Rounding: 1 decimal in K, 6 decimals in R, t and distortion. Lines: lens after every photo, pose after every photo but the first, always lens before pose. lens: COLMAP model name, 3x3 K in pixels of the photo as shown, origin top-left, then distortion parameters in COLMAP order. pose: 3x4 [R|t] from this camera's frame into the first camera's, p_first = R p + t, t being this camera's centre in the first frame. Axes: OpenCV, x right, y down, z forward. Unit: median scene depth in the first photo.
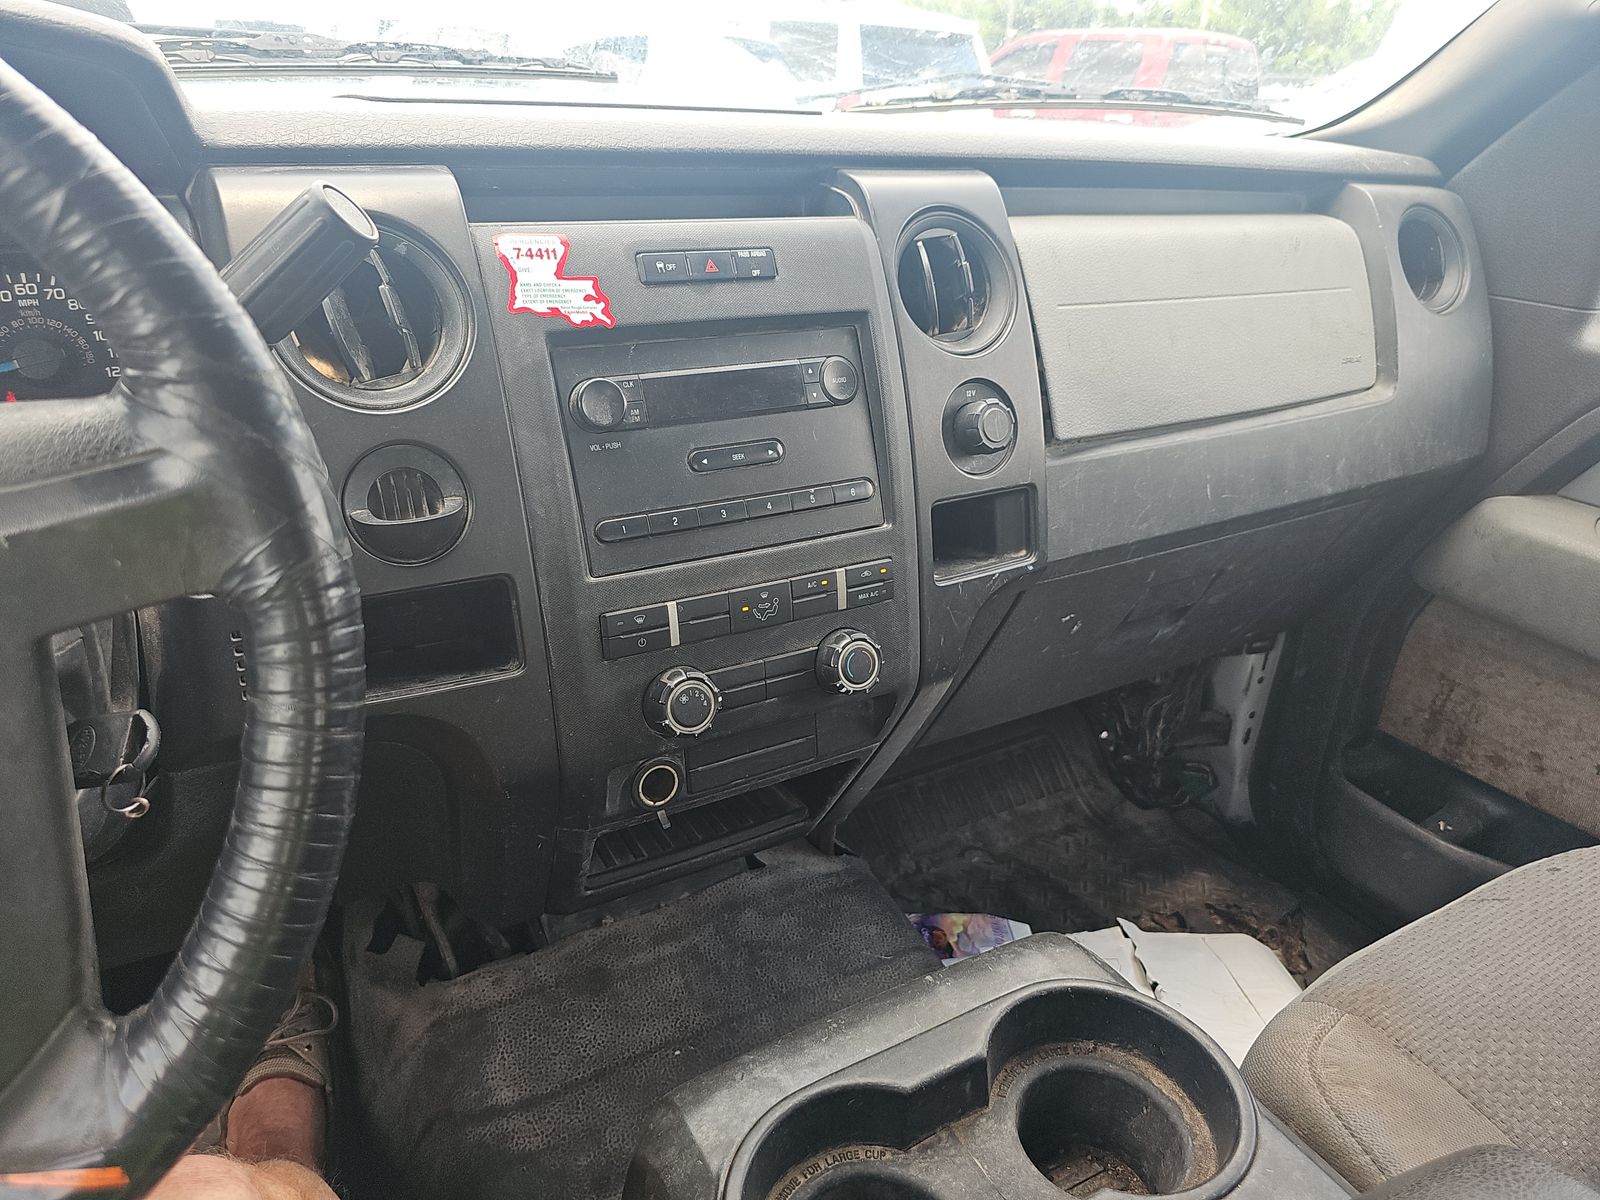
lens RADIAL K [[1069.4, 0, 799.0], [0, 1069.4, 617.3], [0, 0, 1]] dist [0.058240, -0.053573]
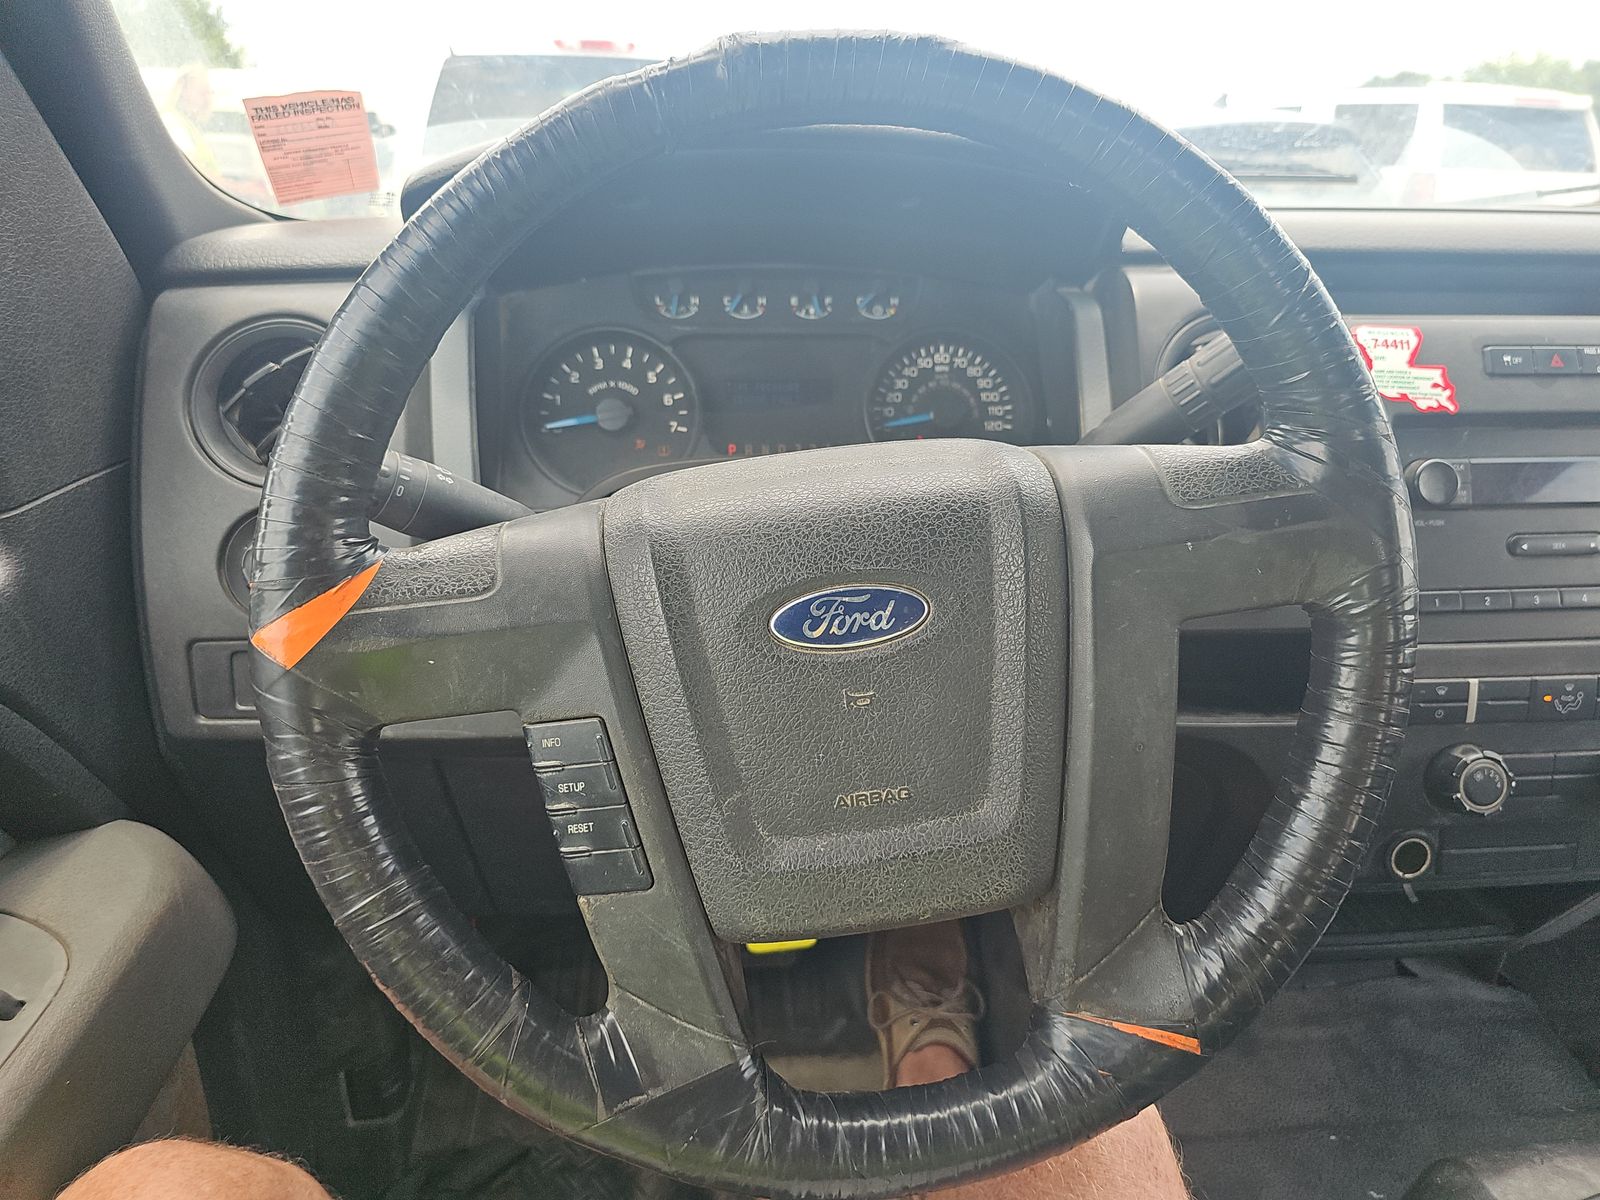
lens RADIAL K [[1095.8, 0, 800.0], [0, 1095.8, 600.0], [0, 0, 1]] dist [-0.005097, -0.009552]
pose [[0.908952, 0.128830, -0.396497, -0.301881], [-0.162363, 0.985358, -0.052046, 0.069884], [0.383986, 0.111684, 0.916560, -0.206320]]
